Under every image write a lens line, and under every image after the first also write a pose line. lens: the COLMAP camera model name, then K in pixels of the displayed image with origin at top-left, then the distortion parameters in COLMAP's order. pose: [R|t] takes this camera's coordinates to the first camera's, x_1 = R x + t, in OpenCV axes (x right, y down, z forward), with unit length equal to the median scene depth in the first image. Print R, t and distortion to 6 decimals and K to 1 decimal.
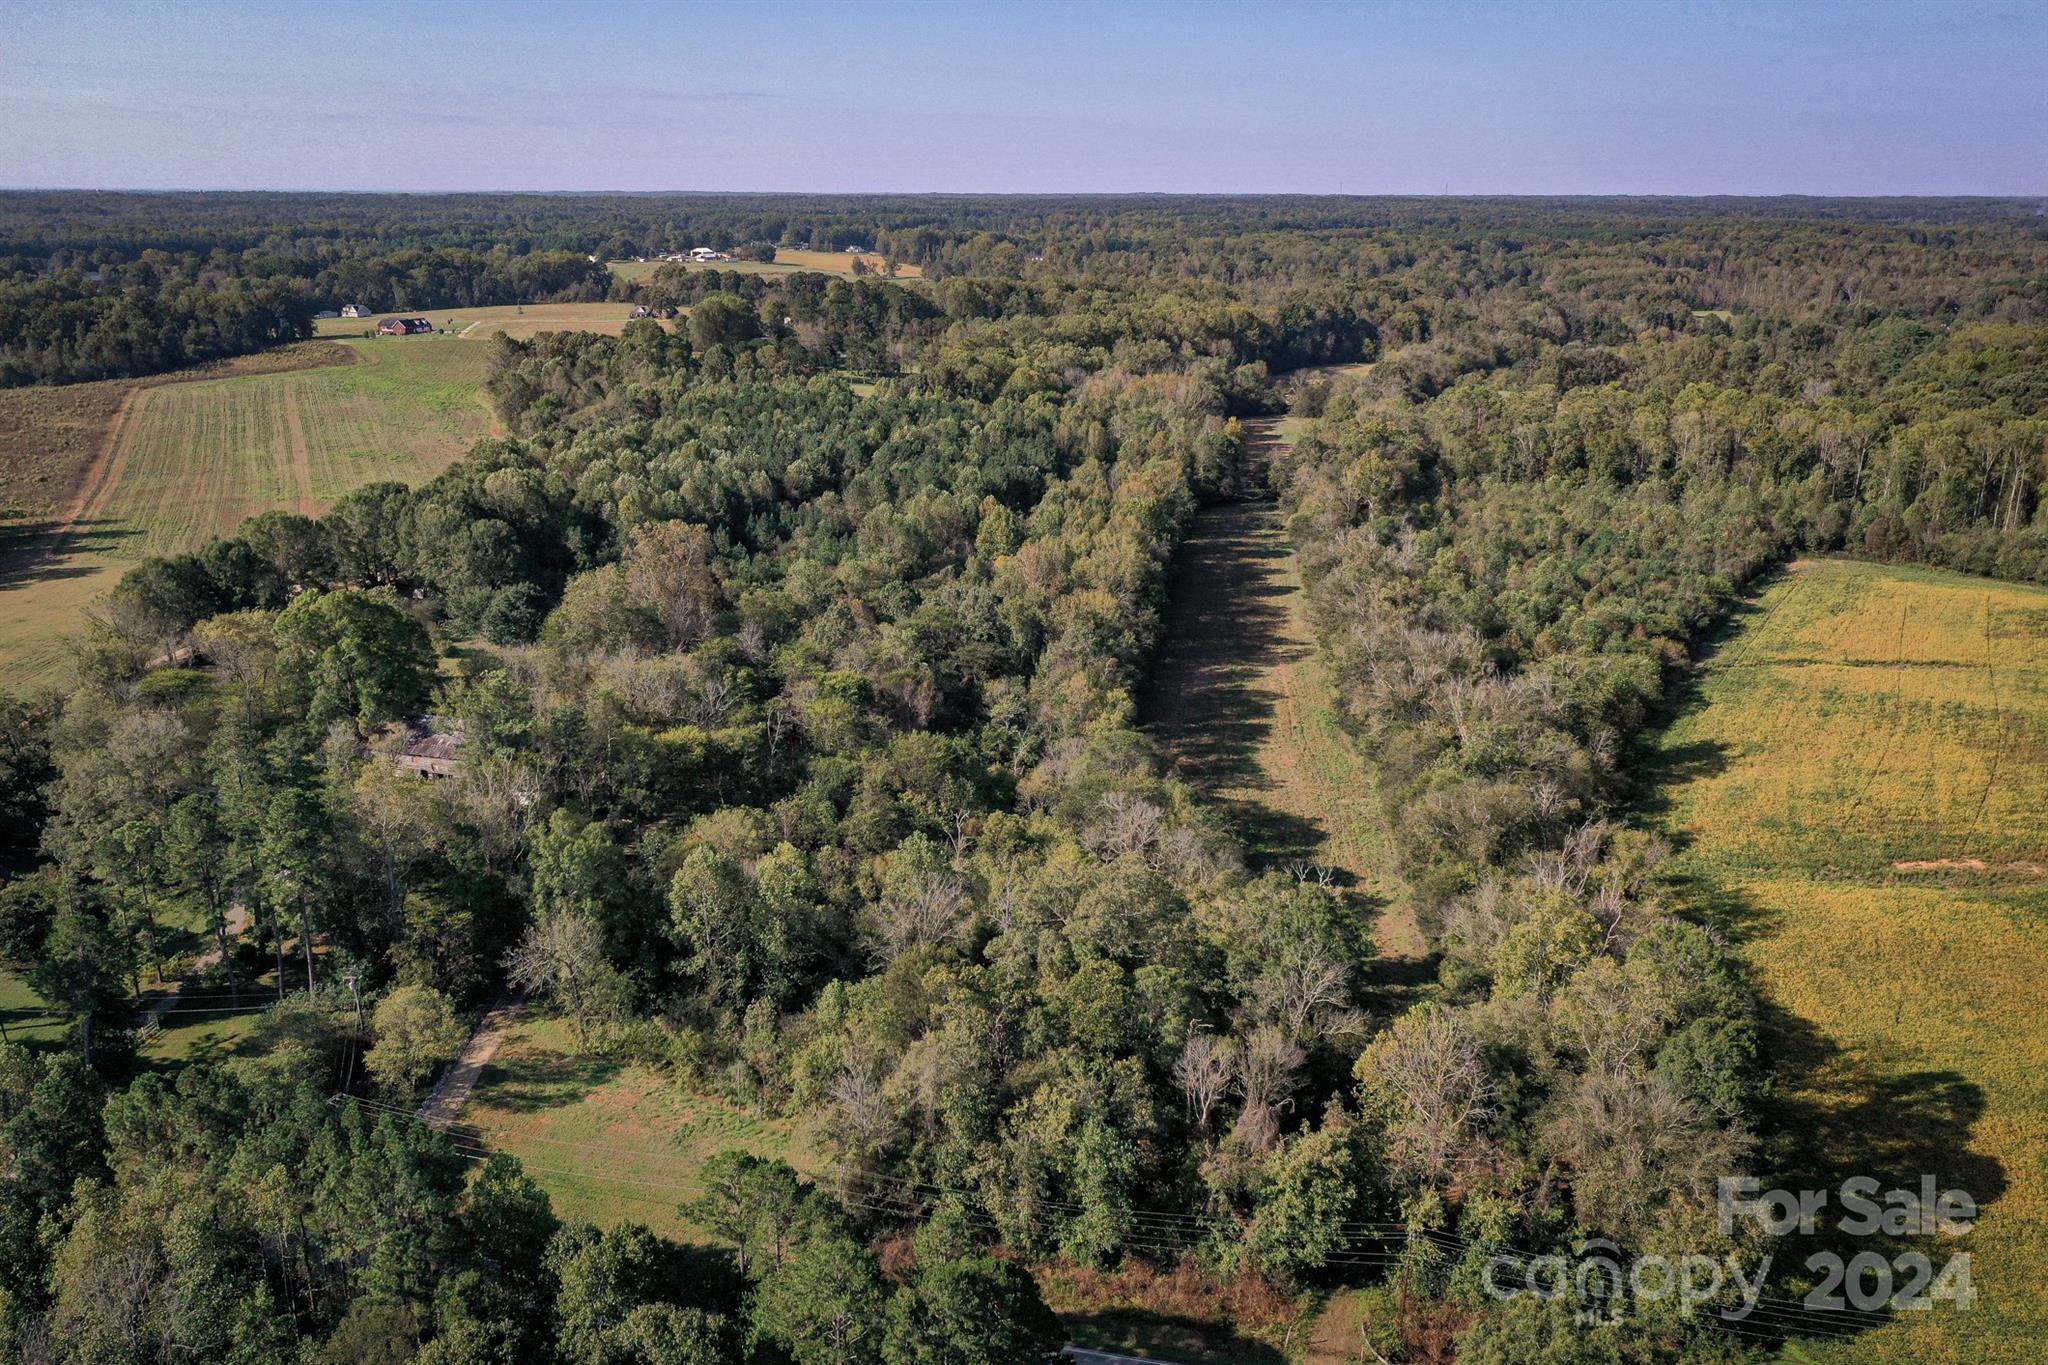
lens RADIAL K [[1595.5, 0, 1013.1], [0, 1595.5, 677.9], [0, 0, 1]] dist [0.000157, -0.002158]
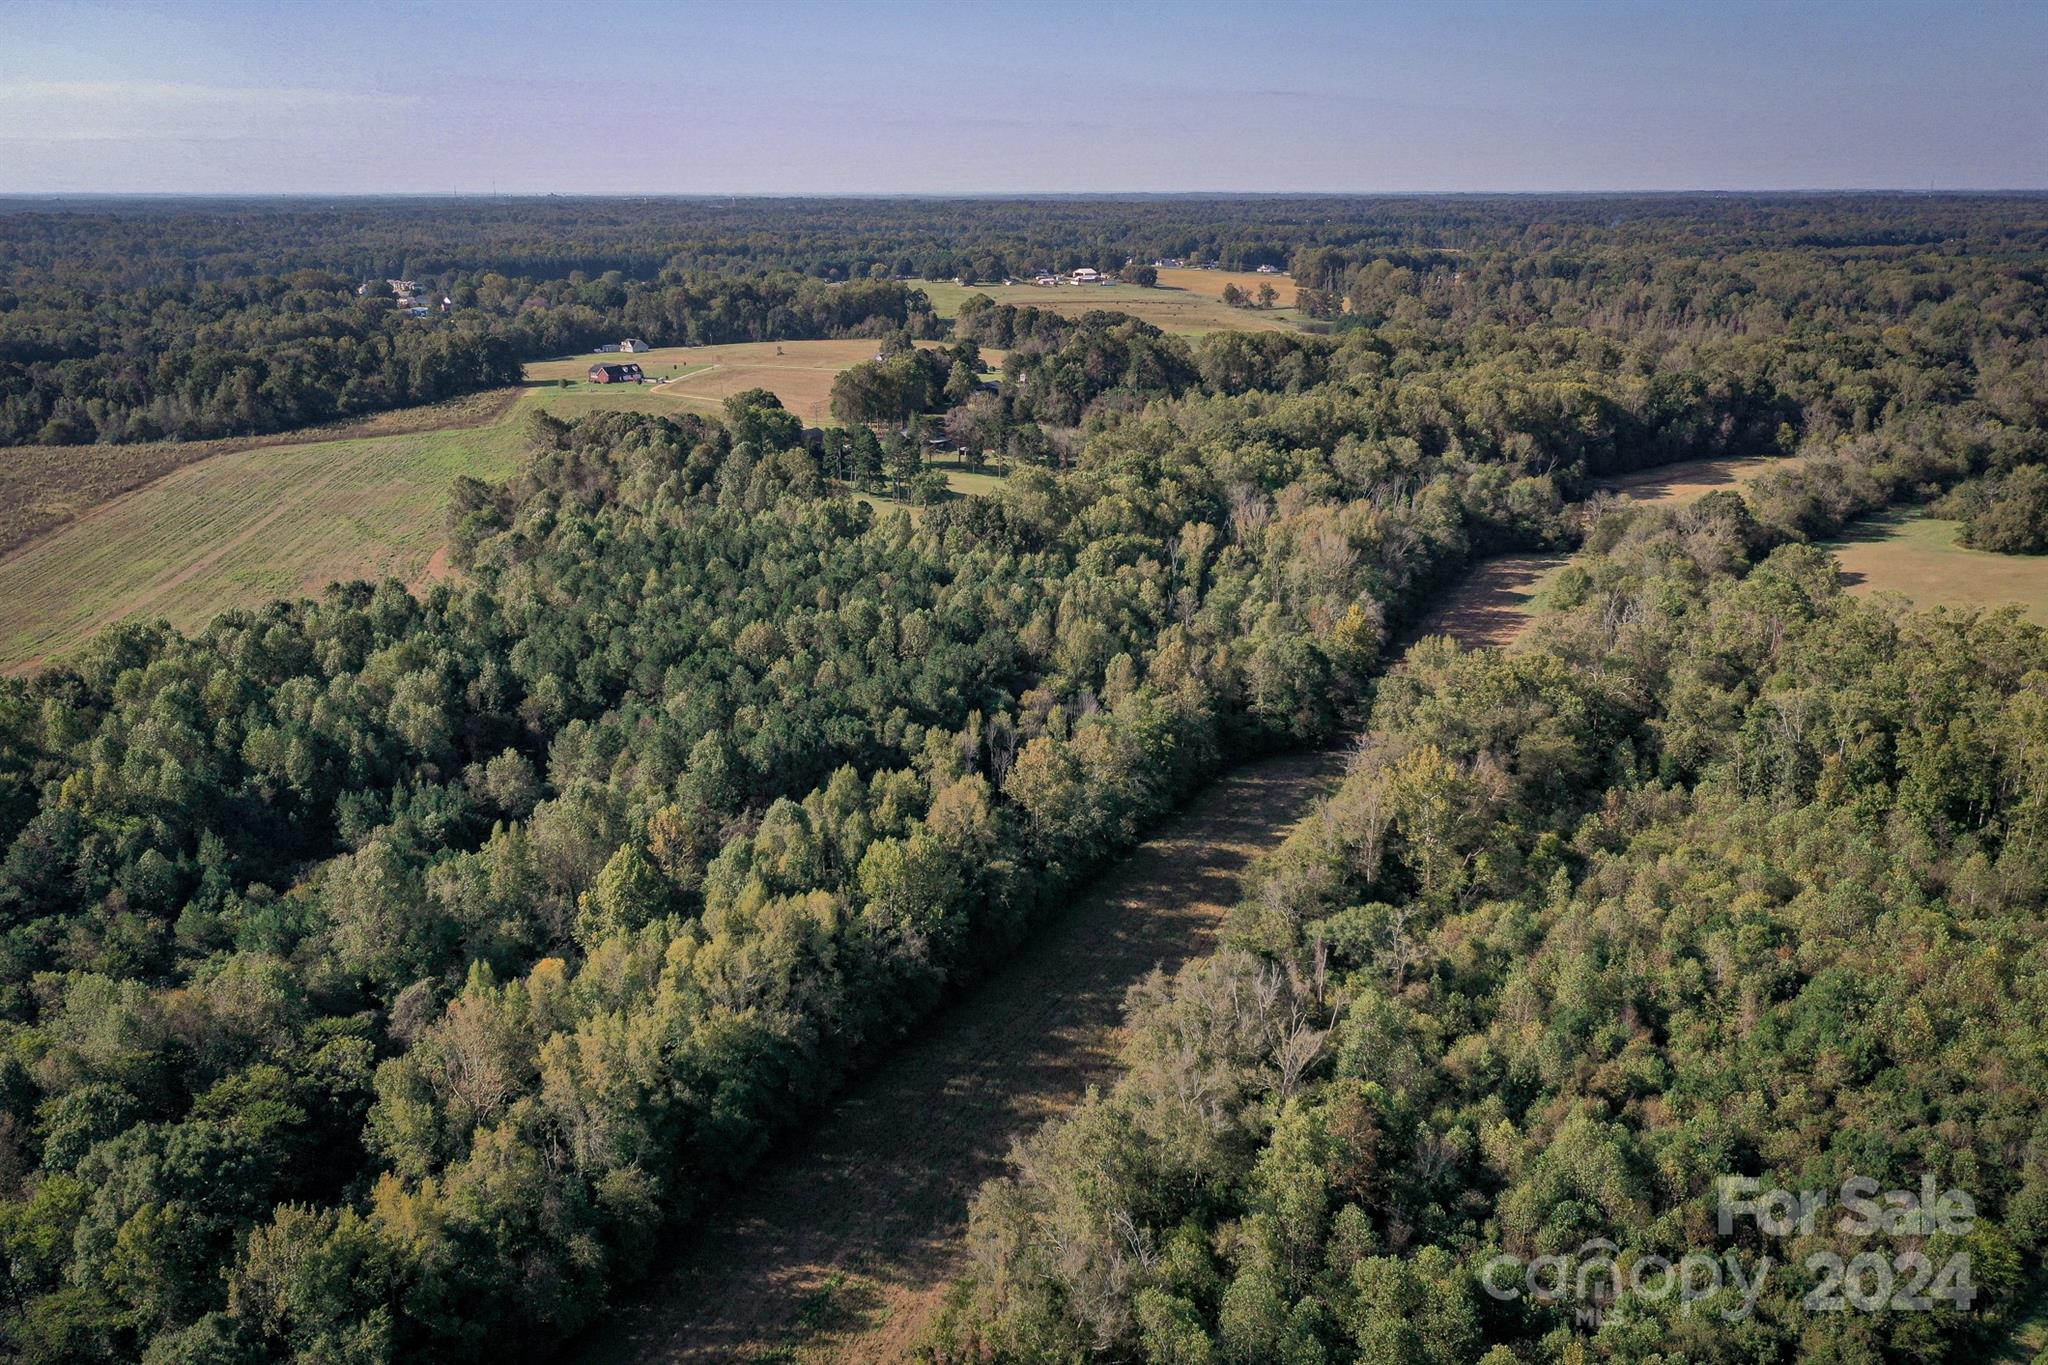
lens RADIAL K [[1595.5, 0, 1013.1], [0, 1595.5, 677.9], [0, 0, 1]] dist [0.000157, -0.002158]
pose [[0.947888, 0.086830, -0.306542, 0.257677], [-0.086549, 0.996142, 0.014537, -0.162866], [0.306622, 0.012752, 0.951746, 0.420650]]
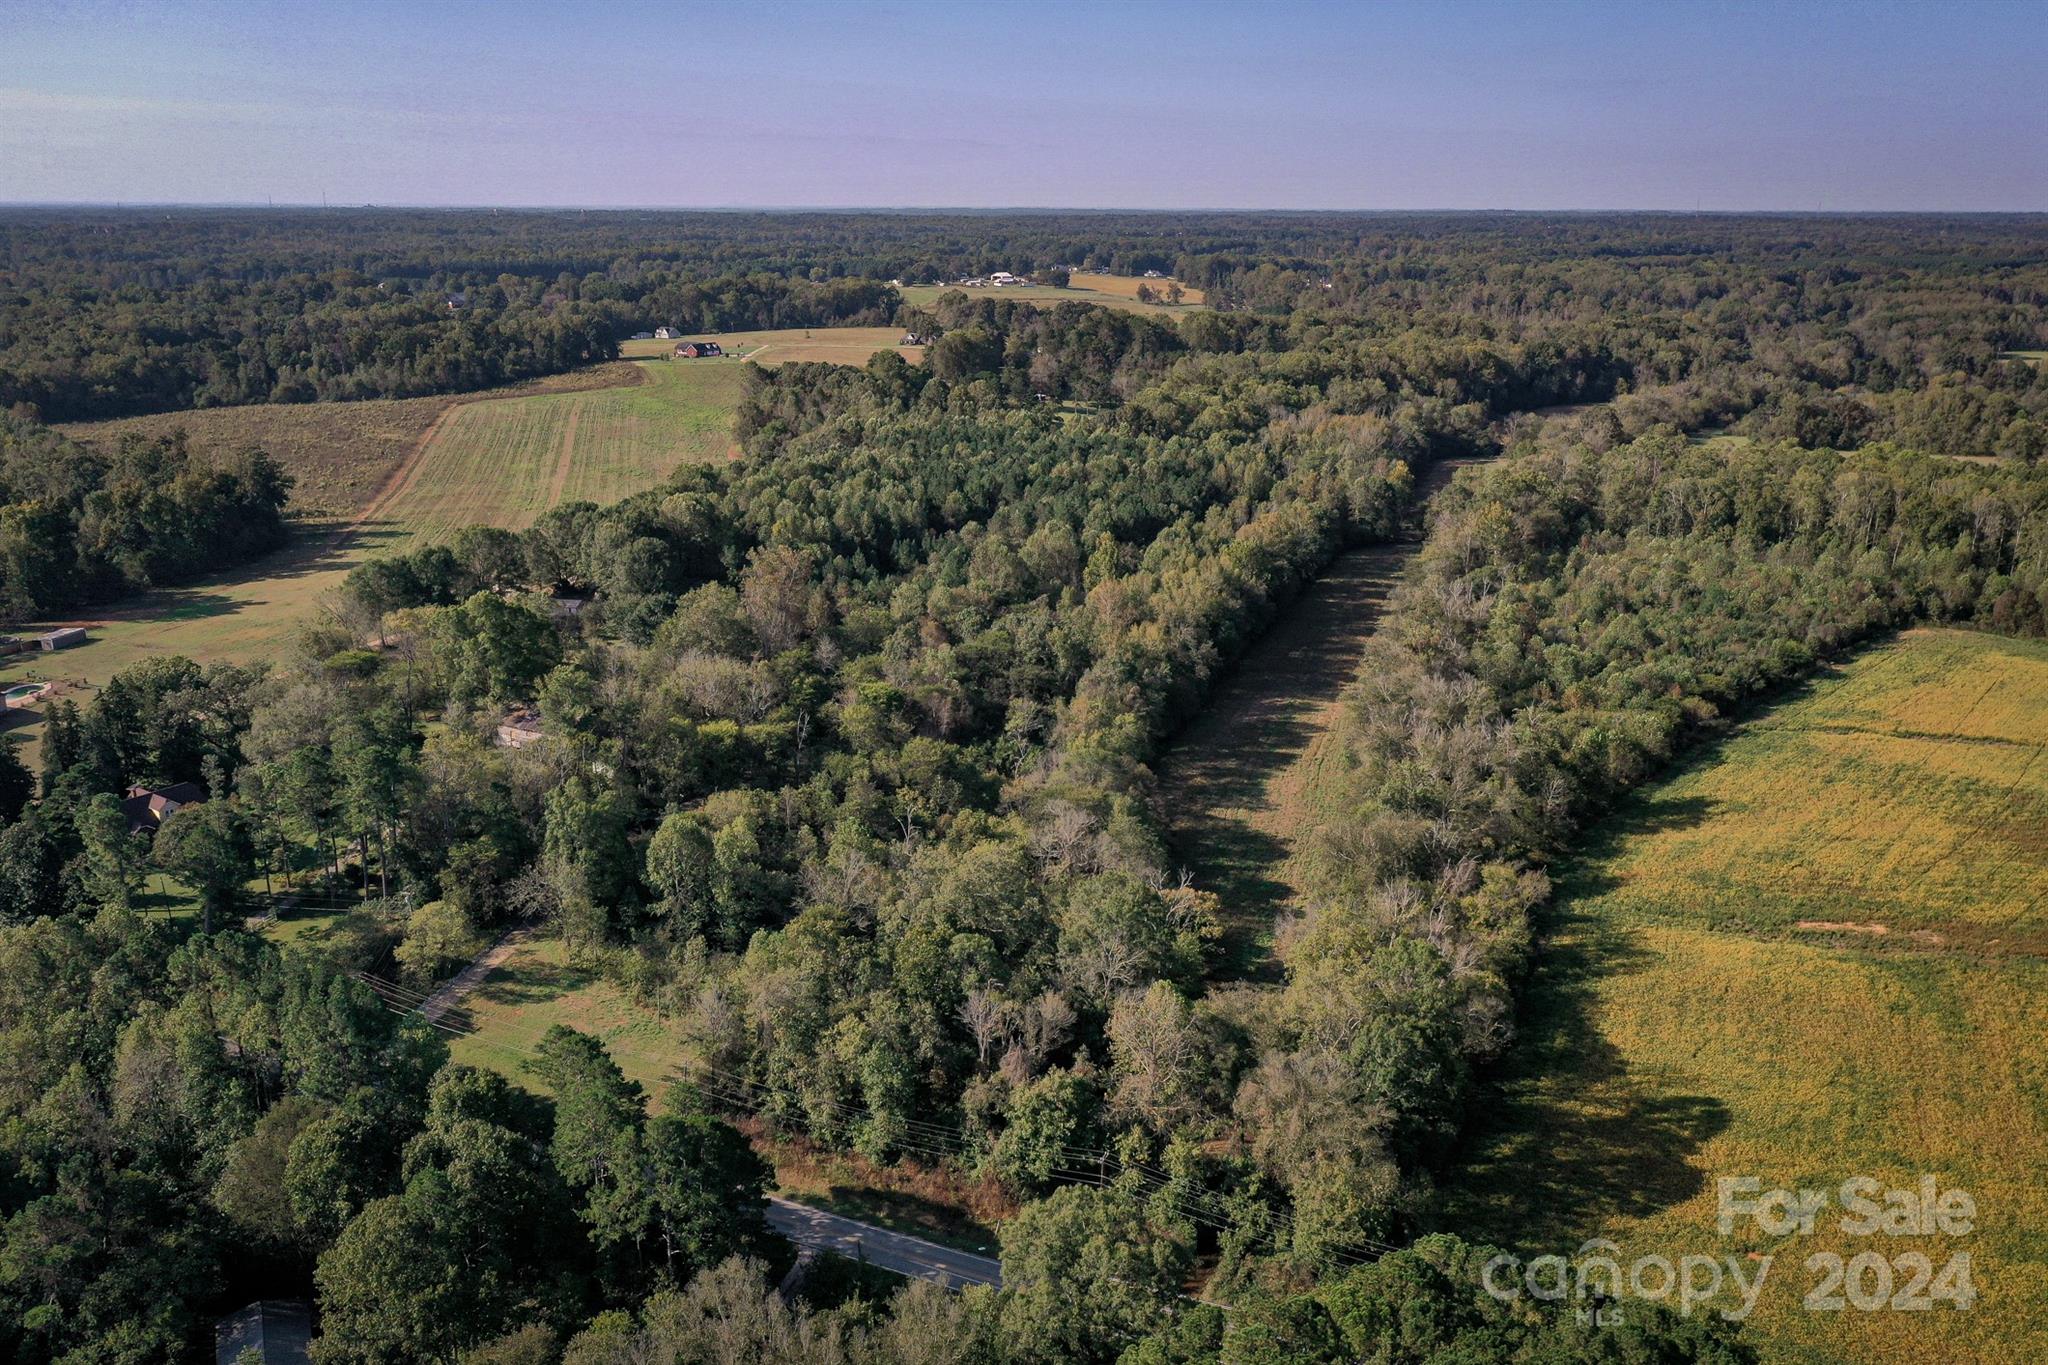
lens RADIAL K [[1600.7, 0, 1012.1], [0, 1600.7, 682.2], [0, 0, 1]] dist [-0.006400, 0.004588]
pose [[0.978350, 0.058271, -0.198585, 0.131126], [-0.059612, 0.998221, -0.000775, -0.005647], [0.198187, 0.012596, 0.980083, -0.078336]]
